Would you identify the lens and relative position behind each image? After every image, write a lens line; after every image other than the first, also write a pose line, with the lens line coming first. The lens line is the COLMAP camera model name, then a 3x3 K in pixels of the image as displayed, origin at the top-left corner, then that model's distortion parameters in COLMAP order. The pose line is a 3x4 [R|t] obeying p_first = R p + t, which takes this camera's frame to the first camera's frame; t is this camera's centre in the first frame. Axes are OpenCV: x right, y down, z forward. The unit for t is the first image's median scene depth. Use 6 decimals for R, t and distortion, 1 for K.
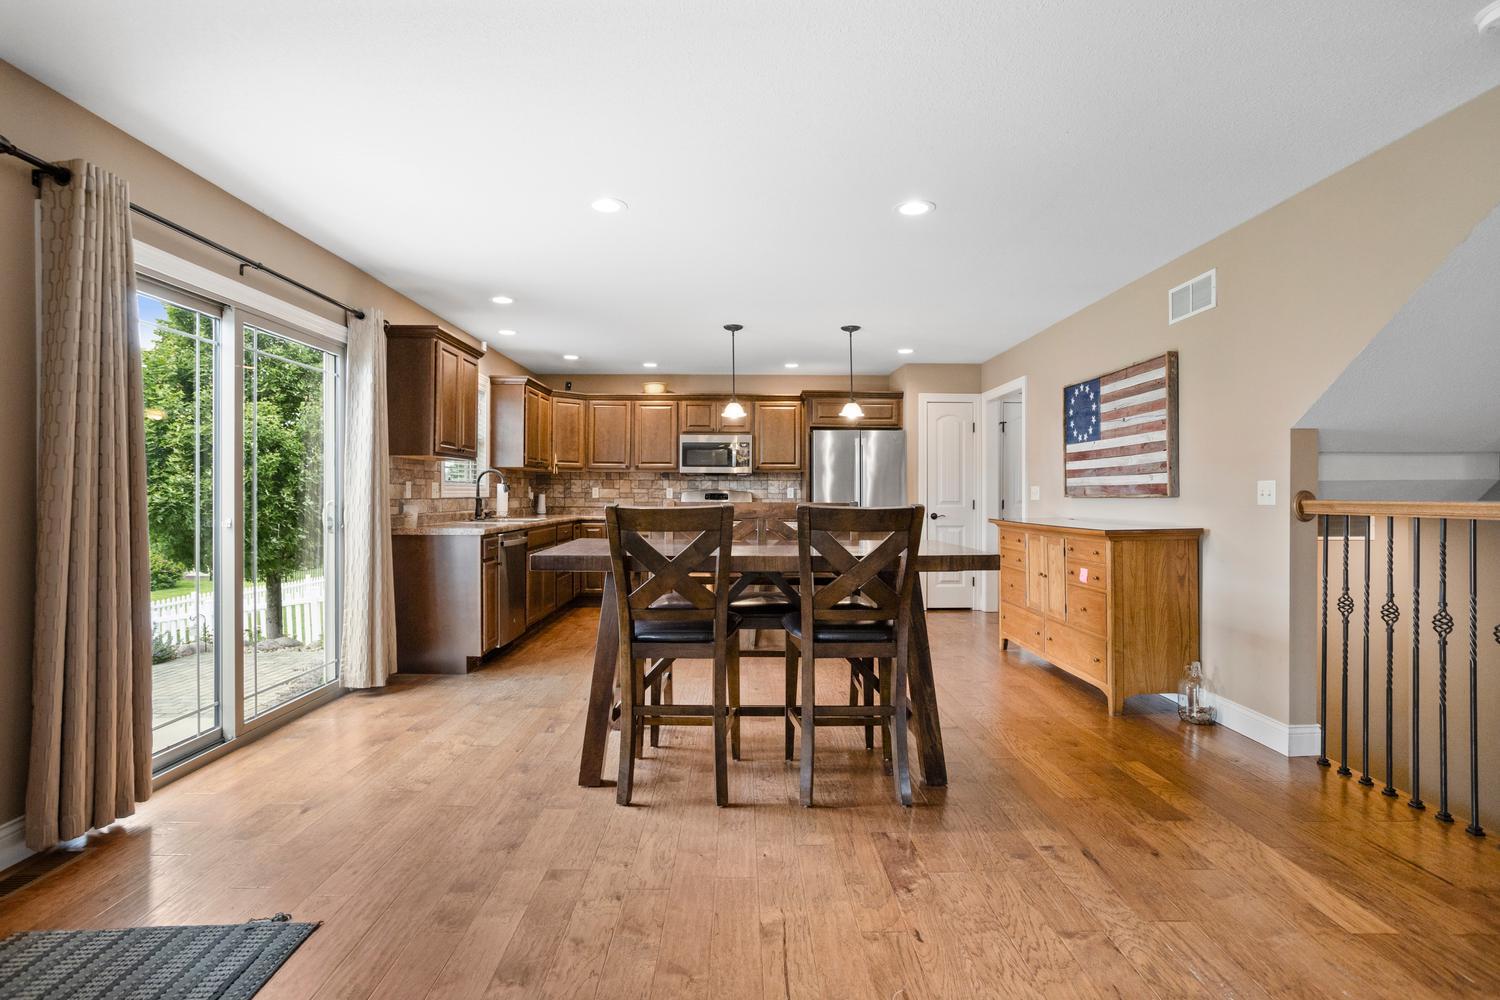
lens RADIAL K [[732.3, 0, 743.2], [0, 732.3, 492.0], [0, 0, 1]] dist [-0.050126, 0.032657]
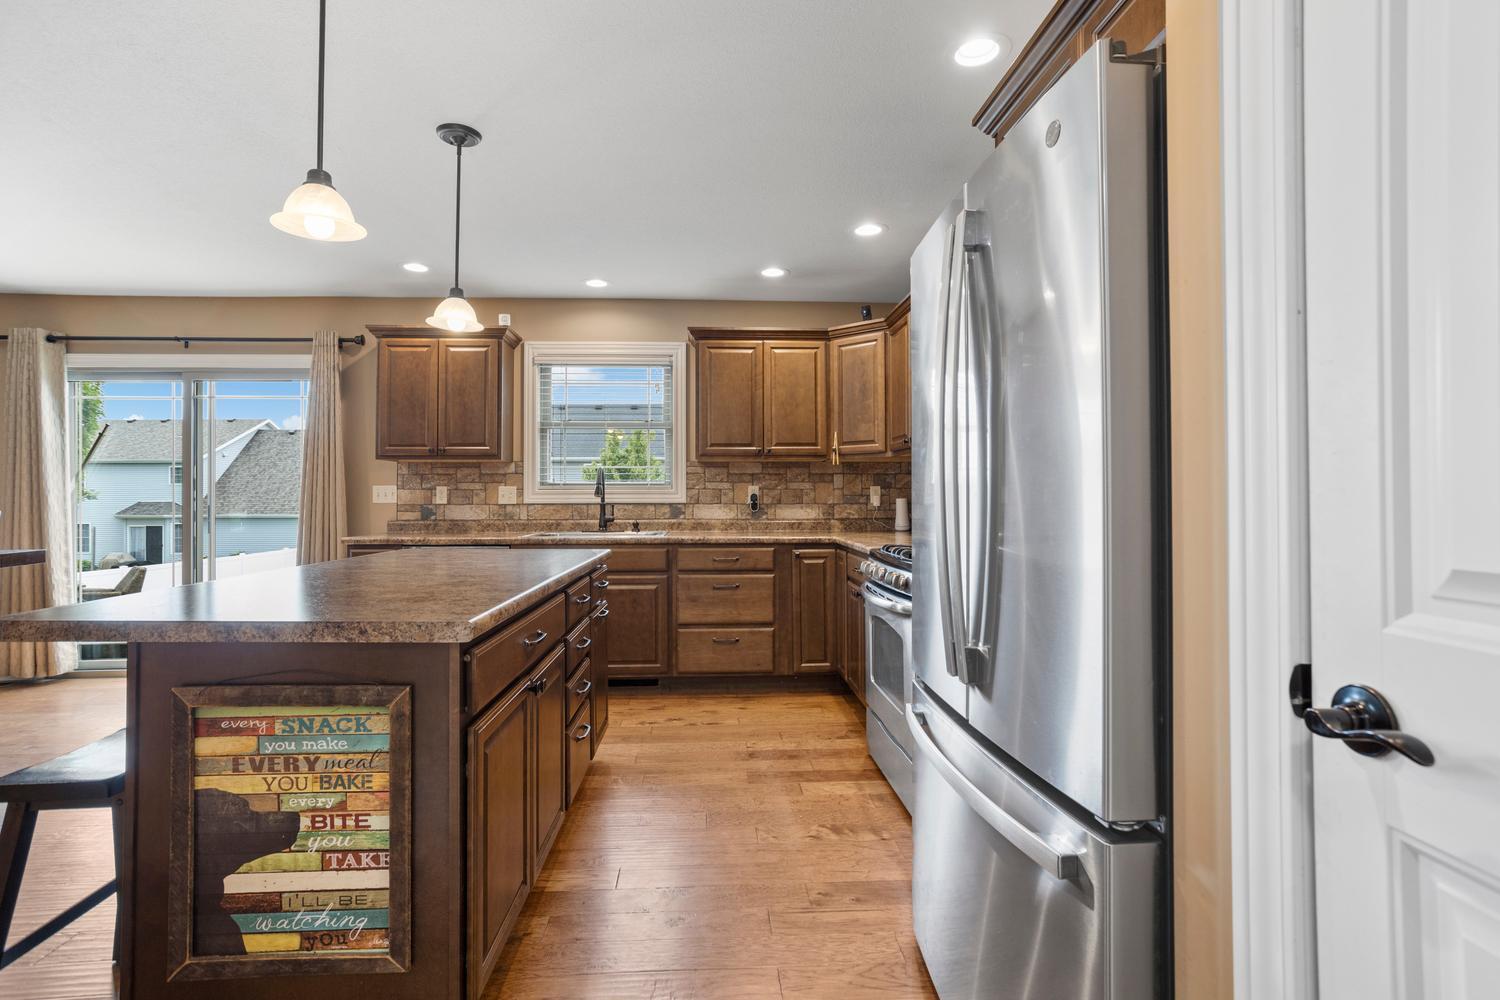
lens RADIAL K [[732.3, 0, 743.2], [0, 732.3, 492.0], [0, 0, 1]] dist [-0.050126, 0.032657]
pose [[0.054146, -0.010549, -0.998477, 0.493000], [0.006178, 0.999929, -0.010229, 0.004799], [0.998514, -0.005615, 0.054207, 1.269380]]
